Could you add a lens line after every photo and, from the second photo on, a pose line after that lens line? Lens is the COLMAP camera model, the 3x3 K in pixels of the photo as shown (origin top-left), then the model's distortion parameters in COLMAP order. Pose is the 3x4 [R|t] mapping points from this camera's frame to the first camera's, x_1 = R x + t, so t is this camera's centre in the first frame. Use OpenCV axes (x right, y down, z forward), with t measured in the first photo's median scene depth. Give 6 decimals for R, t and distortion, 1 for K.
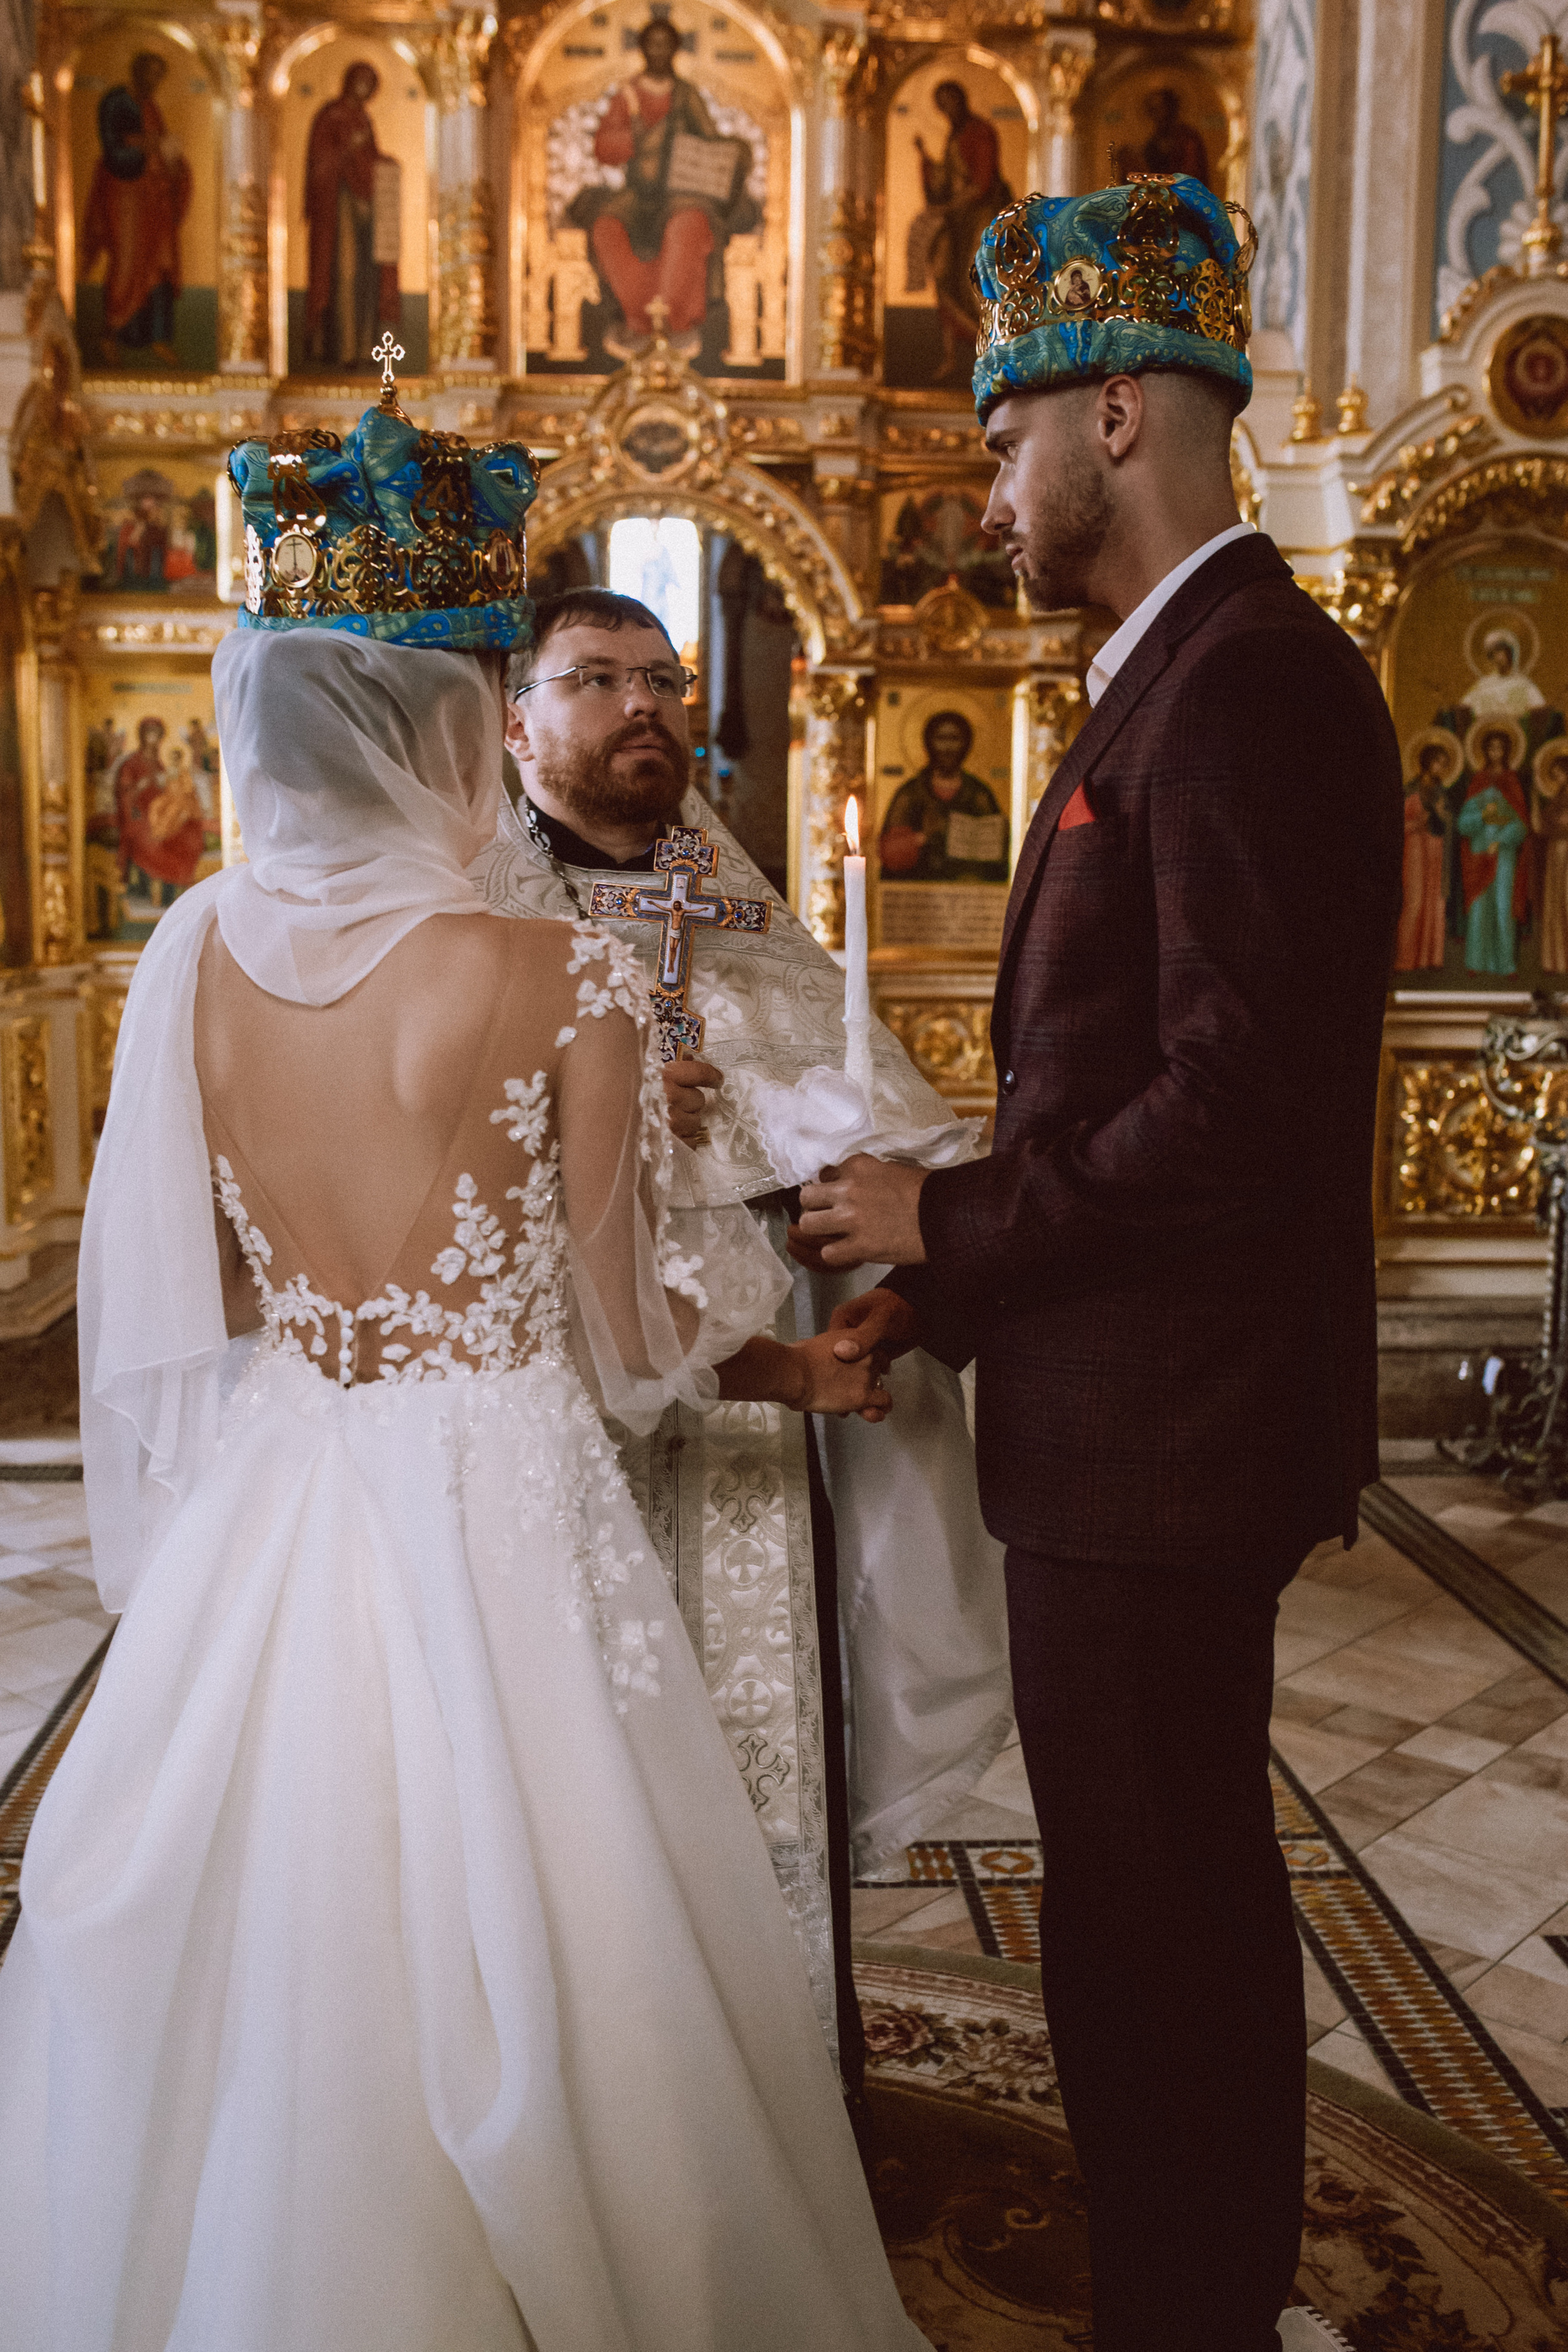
lens RADIAL K [[2254.0, 0, 784.0], [0, 2254.0, 1176.0], [0, 0, 1]] dist [-0.056694, 0.084587]
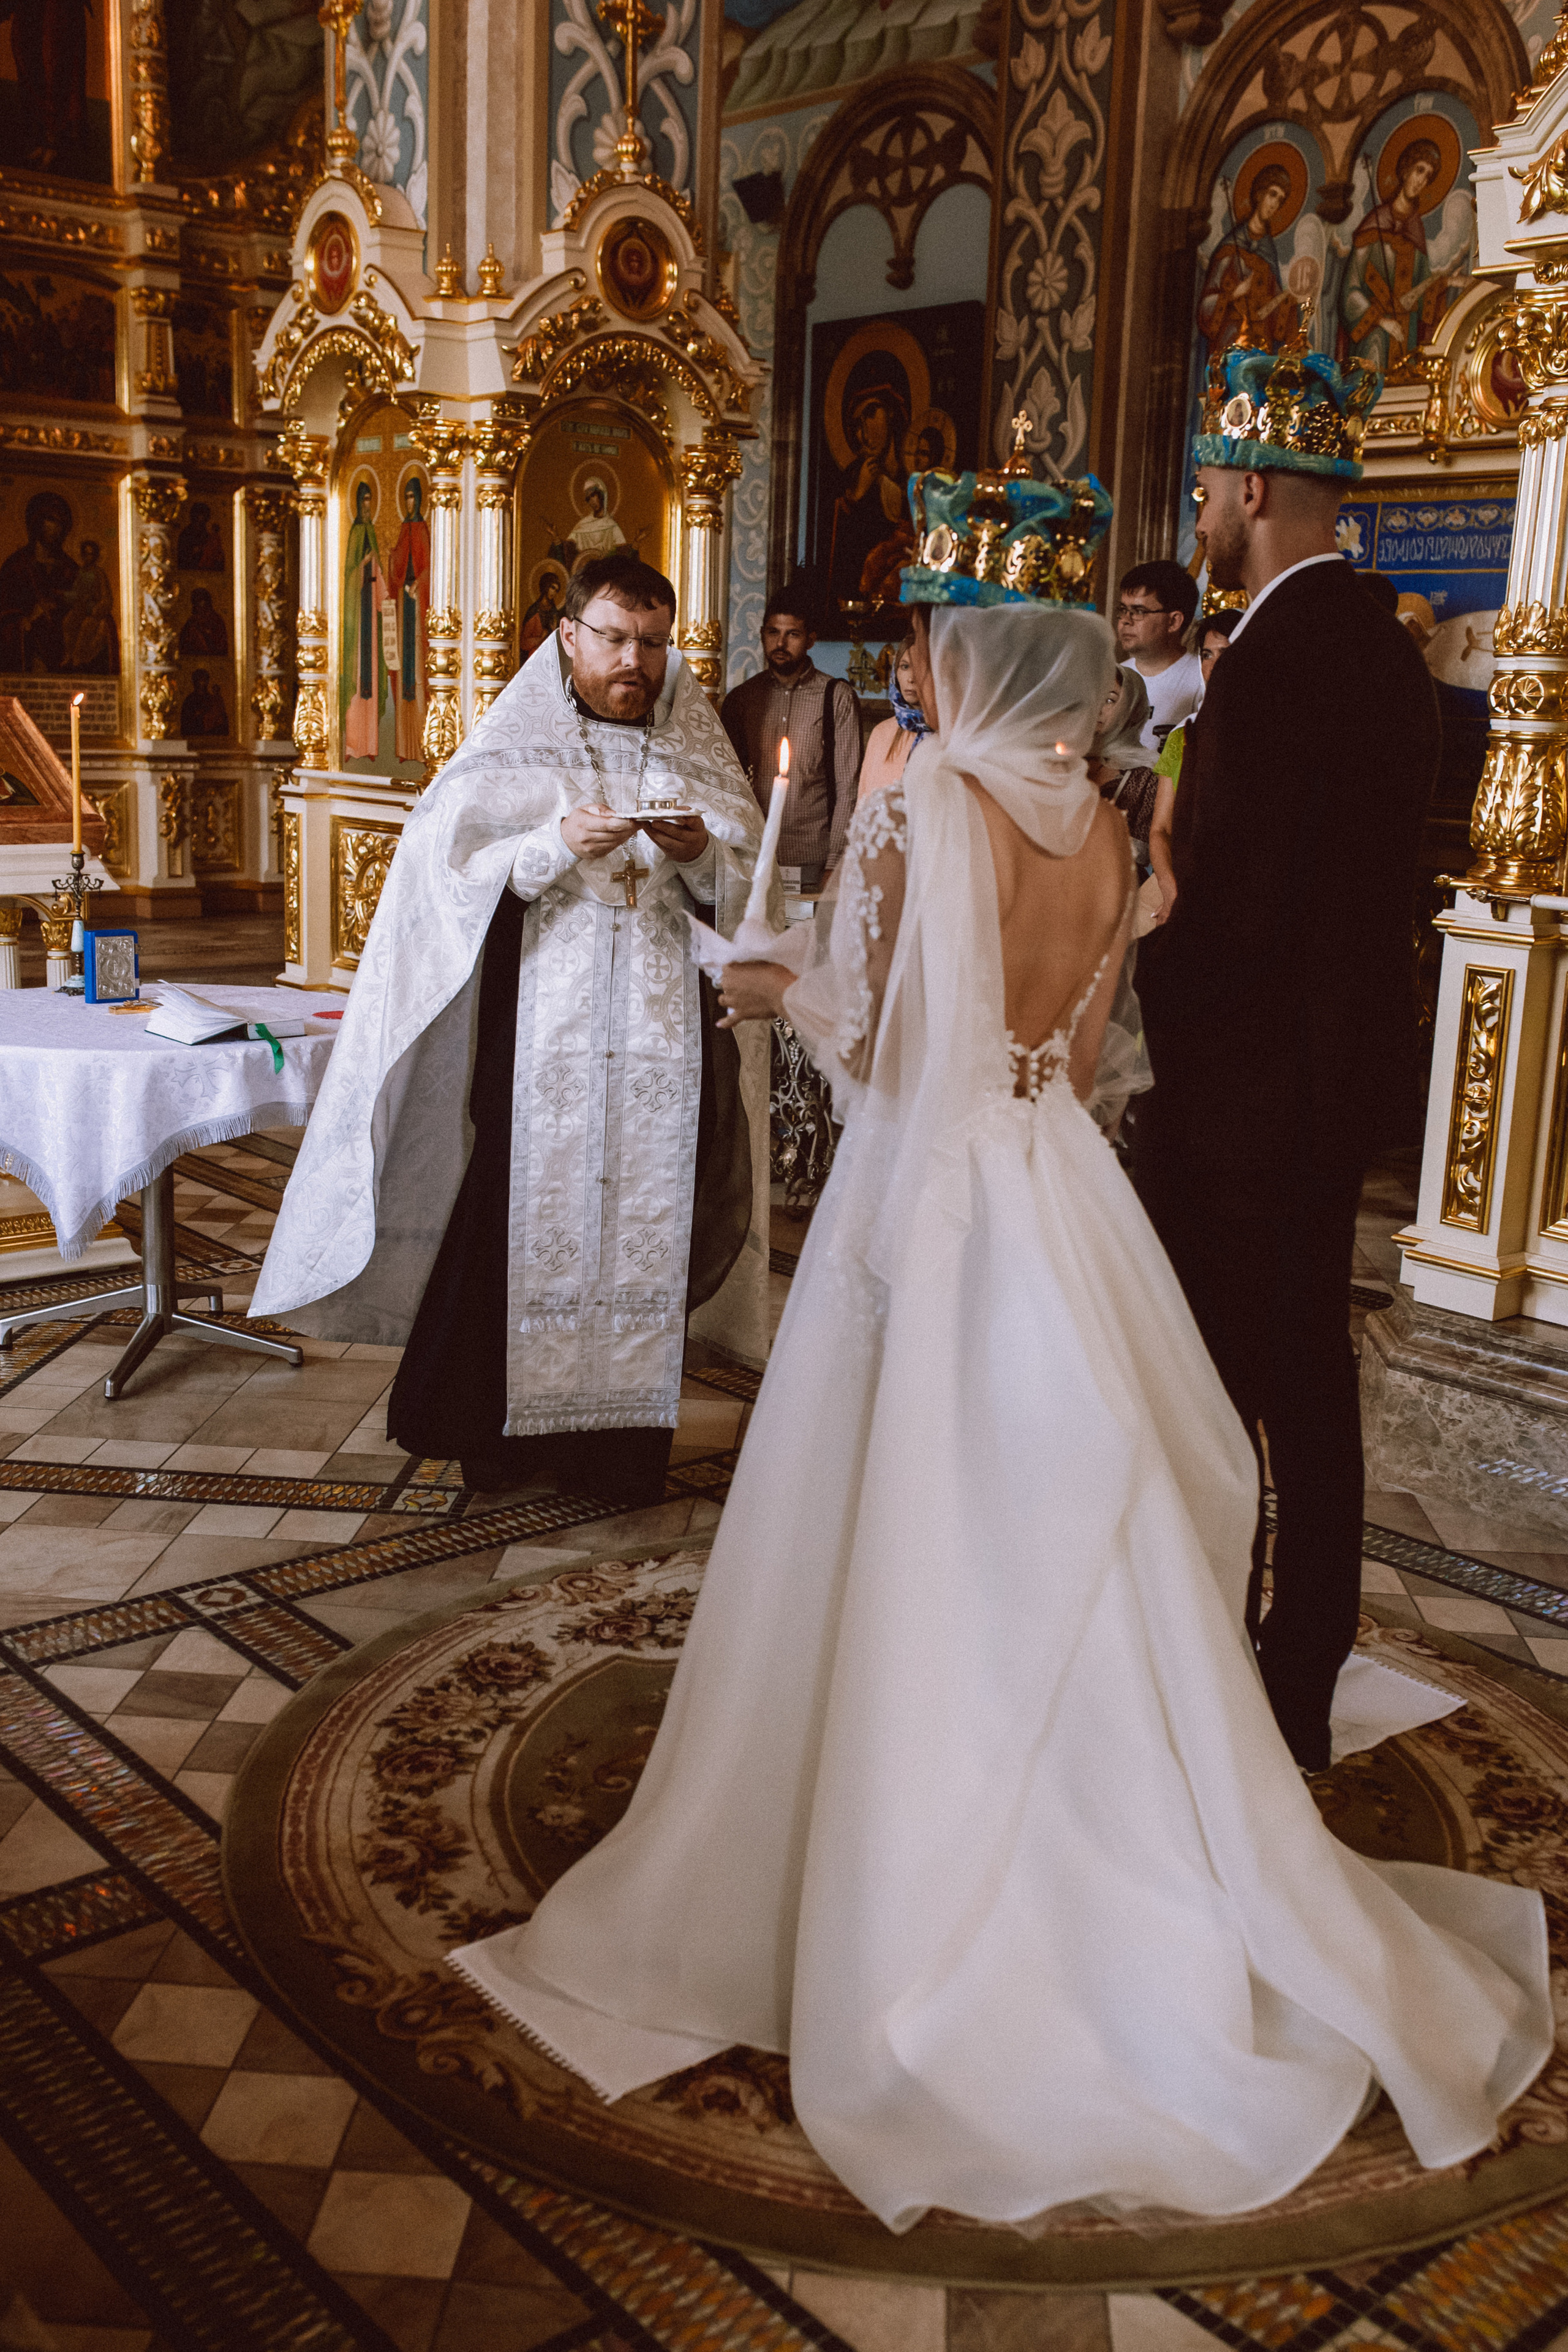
lens RADIAL K [[2254.0, 0, 784.0], [0, 2254.0, 1176.0], [0, 0, 1]] dist [-0.056694, 0.084587]
pose [[0.794617, -0.113352, 0.596435, -0.227526], [0.049381, 0.991228, 0.122593, -0.010094], [-0.605099, -0.067963, 0.793244, -0.024453]]
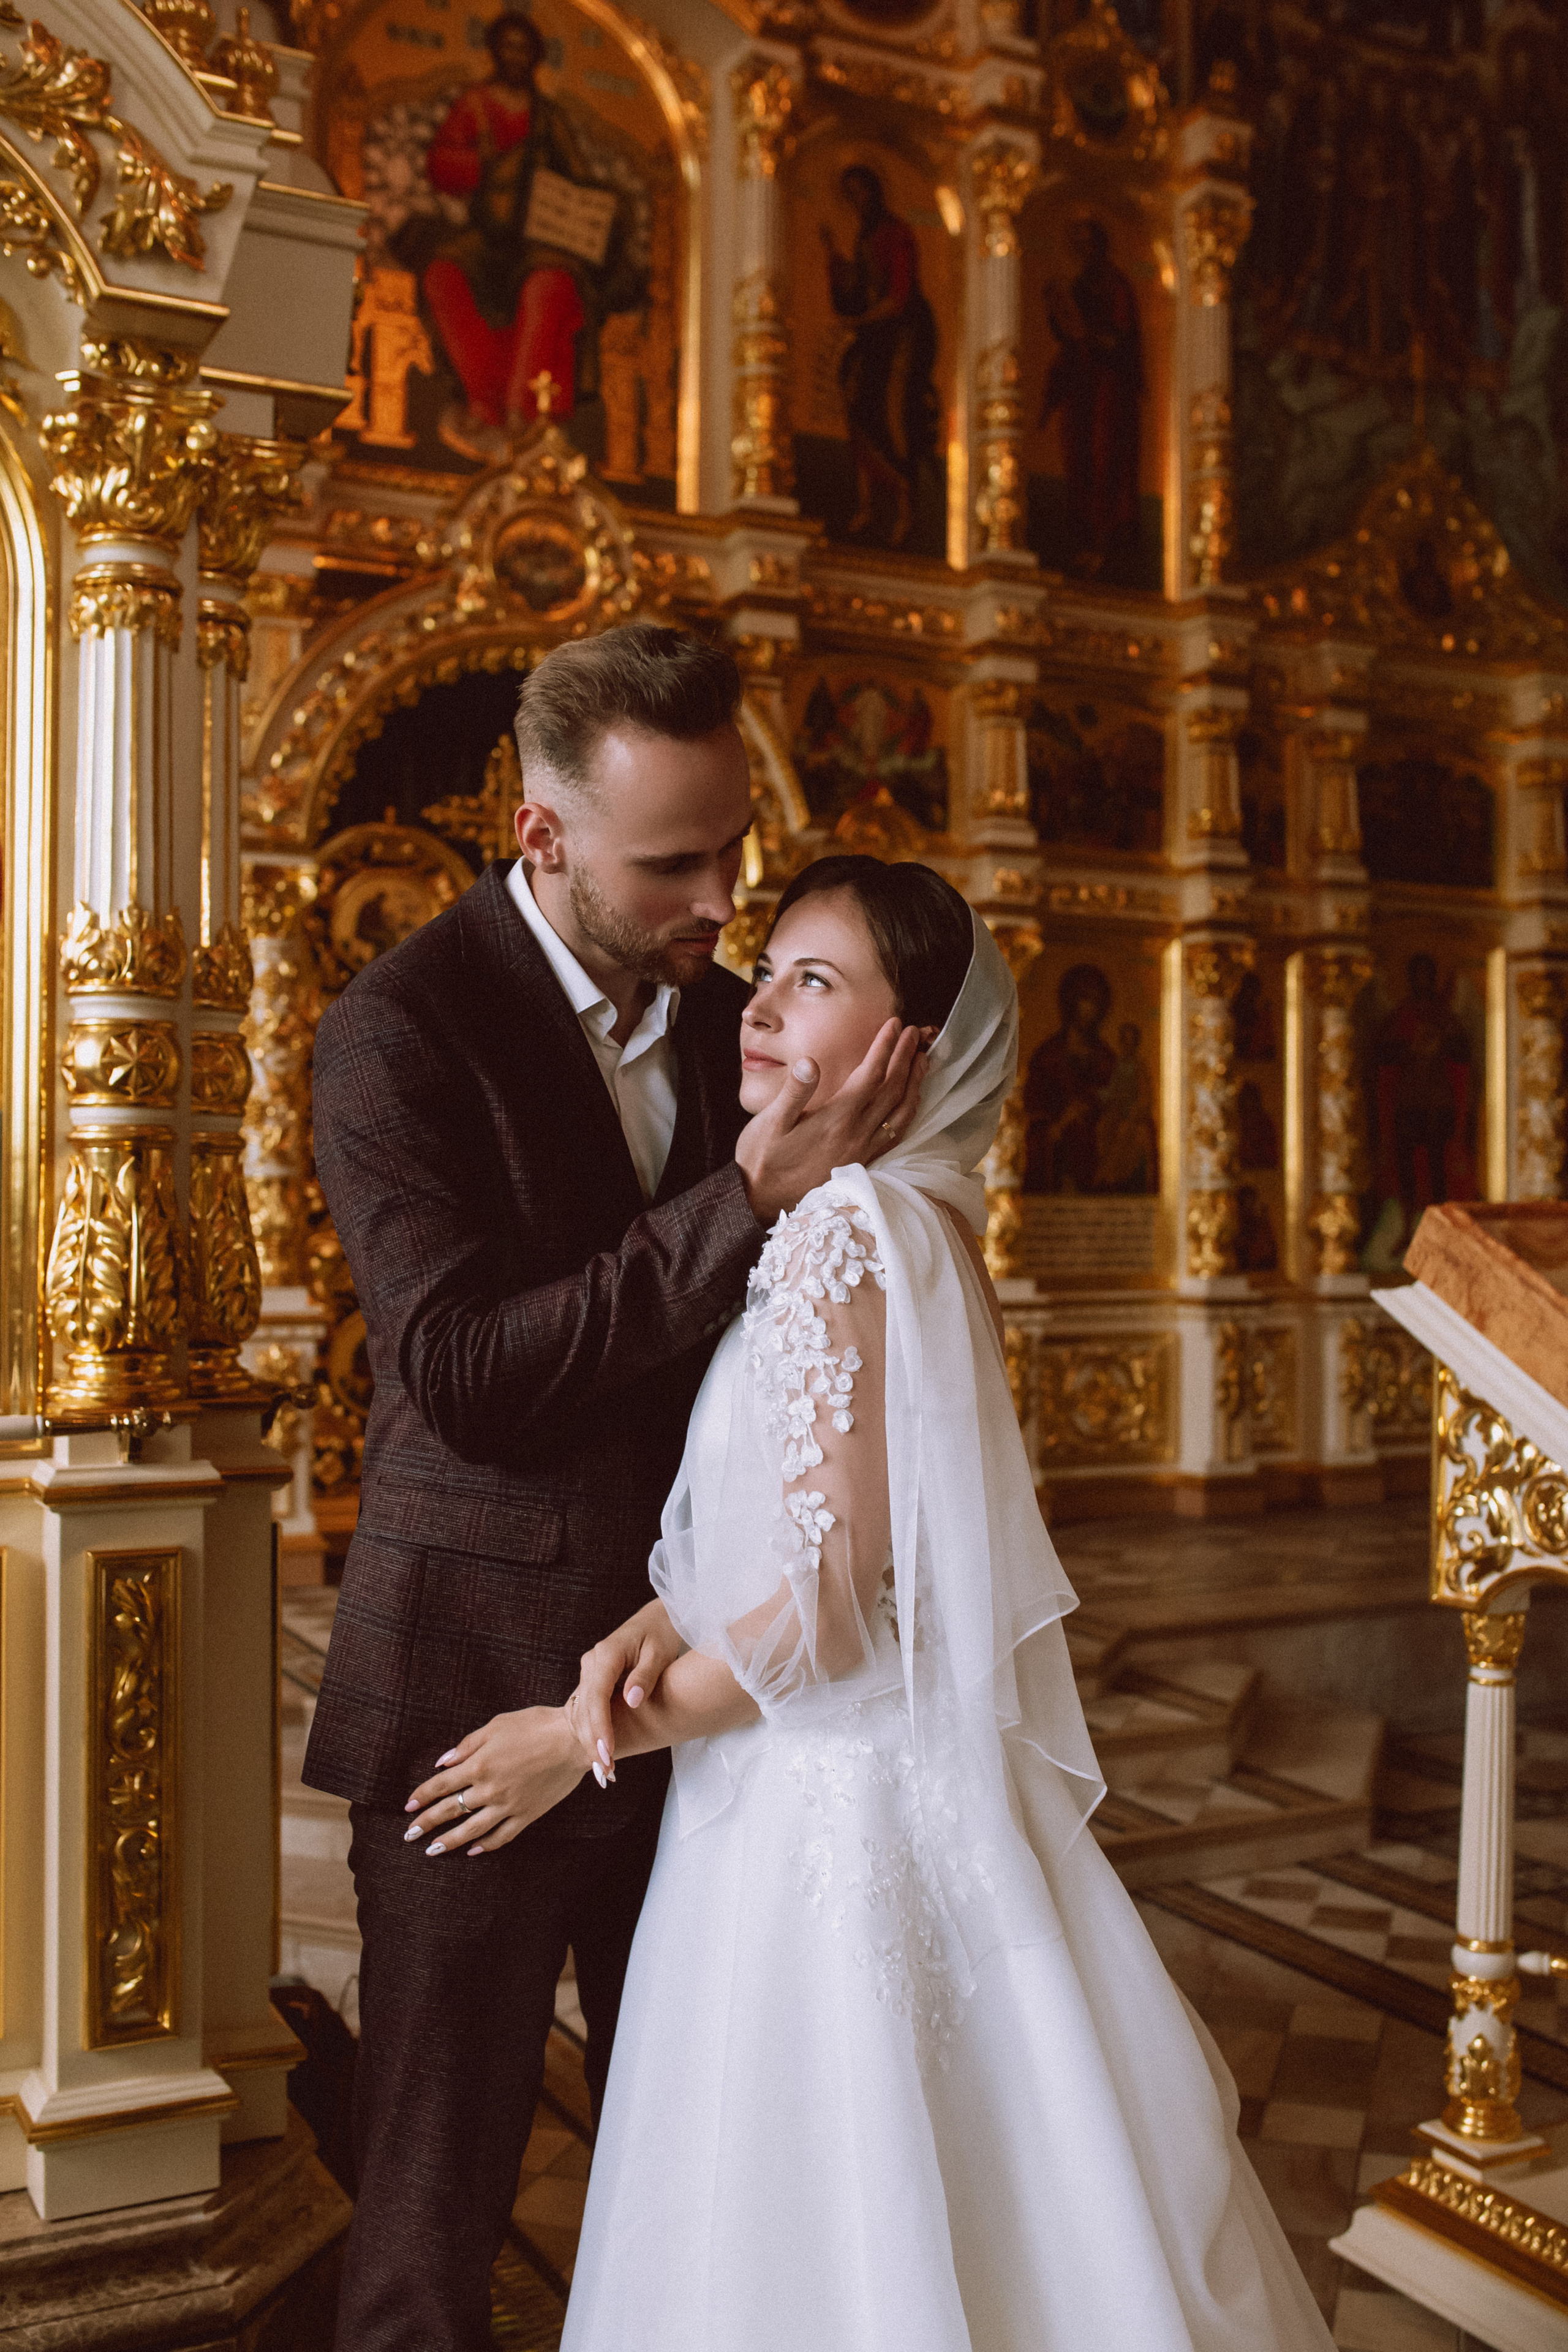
lens RADIAL K [[2294.2, 0, 781.2], [0, 2294.2, 1168.2], [0, 0, 1]] dist [-0.065457, 0.099429]
pose [[0.918668, -0.000821, 0.395030, -0.270387], [0.055149, 0.990471, -0.126196, -0.045235], [-0.391162, 0.137718, 0.909959, 0.341778]]
